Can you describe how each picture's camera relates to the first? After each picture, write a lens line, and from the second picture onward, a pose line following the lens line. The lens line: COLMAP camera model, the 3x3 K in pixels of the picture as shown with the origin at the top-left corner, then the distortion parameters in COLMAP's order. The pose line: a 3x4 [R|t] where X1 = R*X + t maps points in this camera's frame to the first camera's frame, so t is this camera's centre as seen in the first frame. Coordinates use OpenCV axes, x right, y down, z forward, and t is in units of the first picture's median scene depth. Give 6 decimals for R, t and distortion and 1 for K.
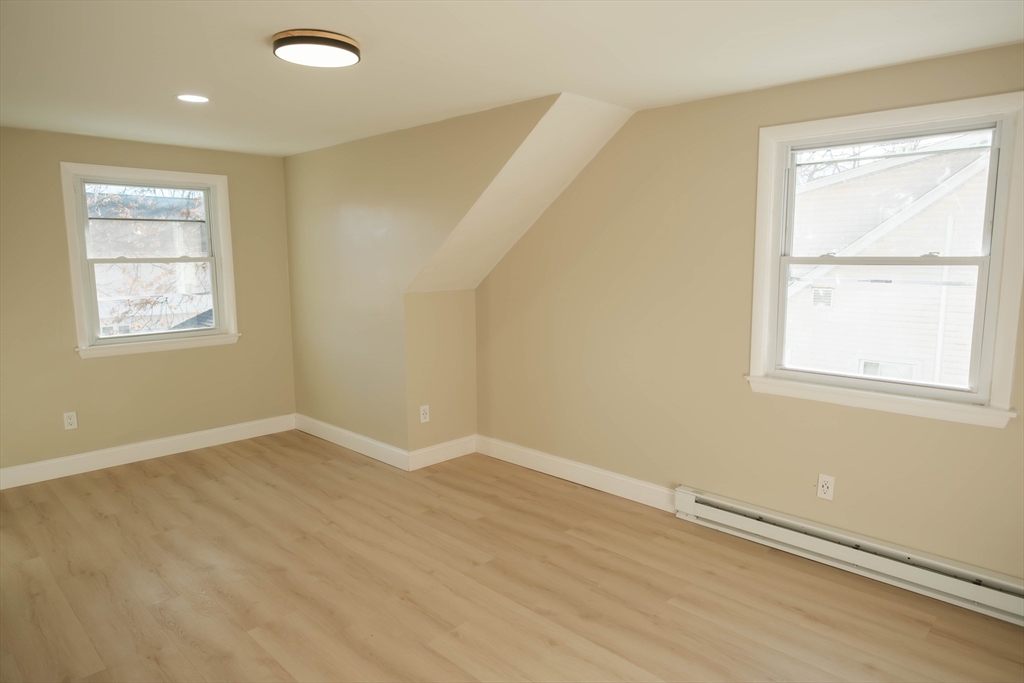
lens RADIAL K [[635.2, 0, 532.6], [0, 635.2, 337.5], [0, 0, 1]] dist [-0.000354, -0.004430]
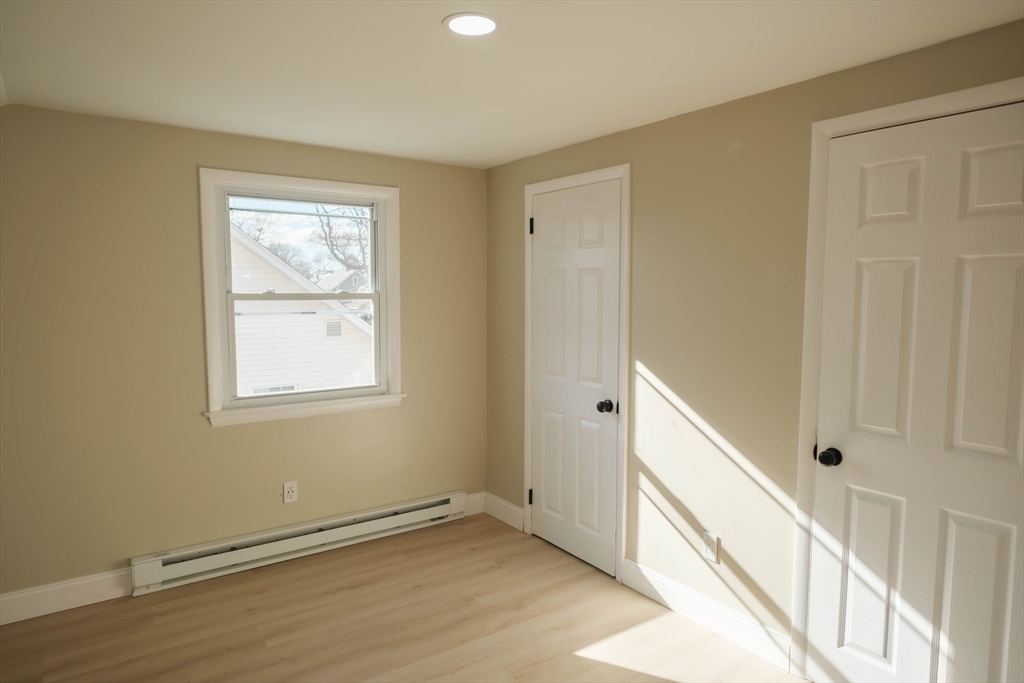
lens RADIAL K [[635.2, 0, 507.7], [0, 635.2, 339.8], [0, 0, 1]] dist [-0.000354, -0.004430]
pose [[0.197809, -0.073817, 0.977457, -0.686633], [0.124621, 0.990963, 0.049617, -0.056350], [-0.972287, 0.111997, 0.205221, 0.421648]]
